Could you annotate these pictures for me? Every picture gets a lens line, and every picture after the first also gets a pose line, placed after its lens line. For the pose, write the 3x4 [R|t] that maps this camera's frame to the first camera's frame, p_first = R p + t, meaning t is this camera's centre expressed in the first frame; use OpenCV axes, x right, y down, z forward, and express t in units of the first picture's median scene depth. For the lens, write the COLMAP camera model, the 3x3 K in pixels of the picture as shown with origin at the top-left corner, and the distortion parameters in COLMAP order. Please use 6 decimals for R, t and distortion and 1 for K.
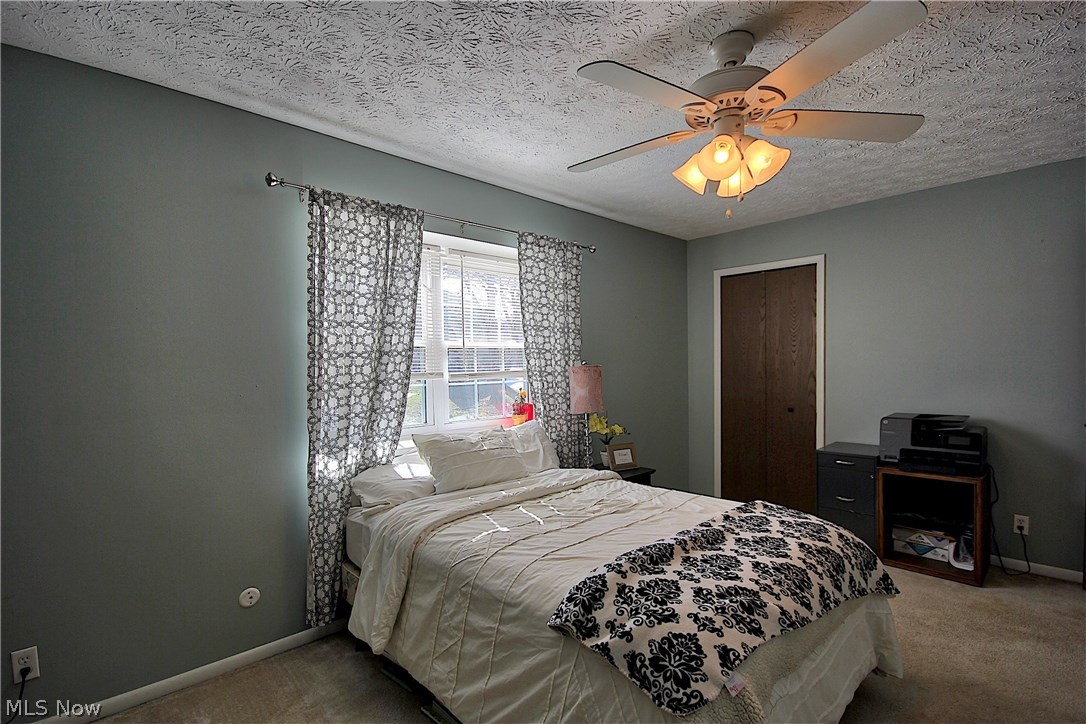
lens RADIAL K [[503.4, 0, 545.6], [0, 503.4, 363.4], [0, 0, 1]] dist [-0.000018, -0.000774]
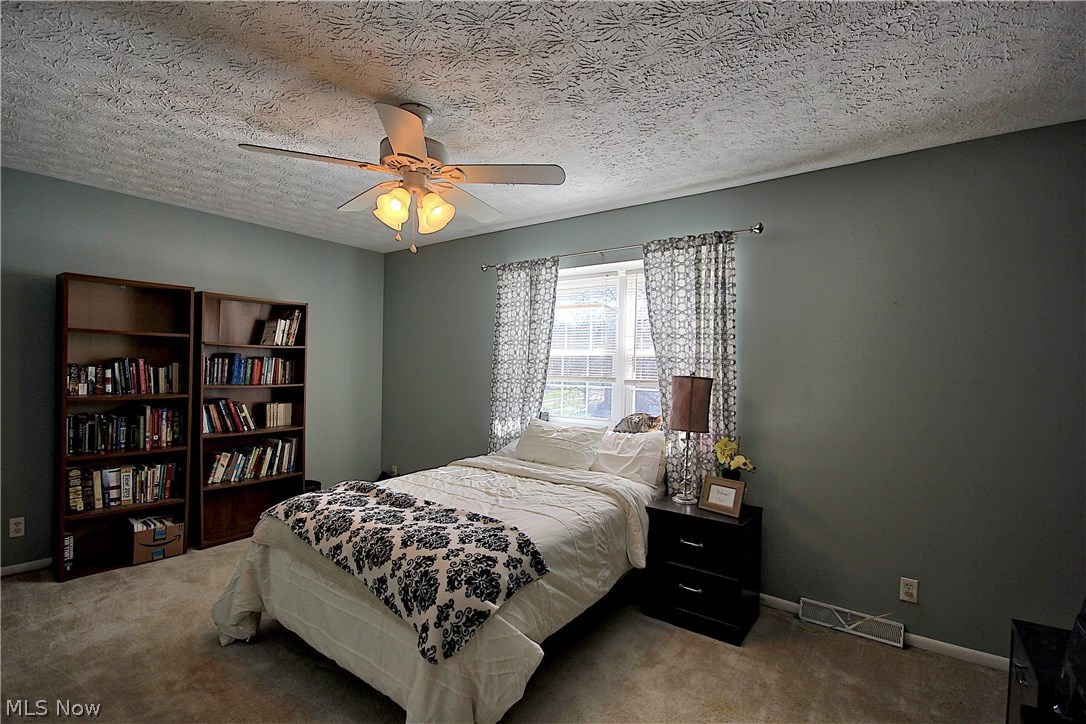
lens RADIAL K [[503.4, 0, 544.3], [0, 503.4, 366.6], [0, 0, 1]] dist [-0.000018, -0.000774]
pose [[0.180996, 0.013495, -0.983391, 1.098623], [-0.024916, 0.999648, 0.009132, -0.016584], [0.983168, 0.022850, 0.181269, 0.736598]]
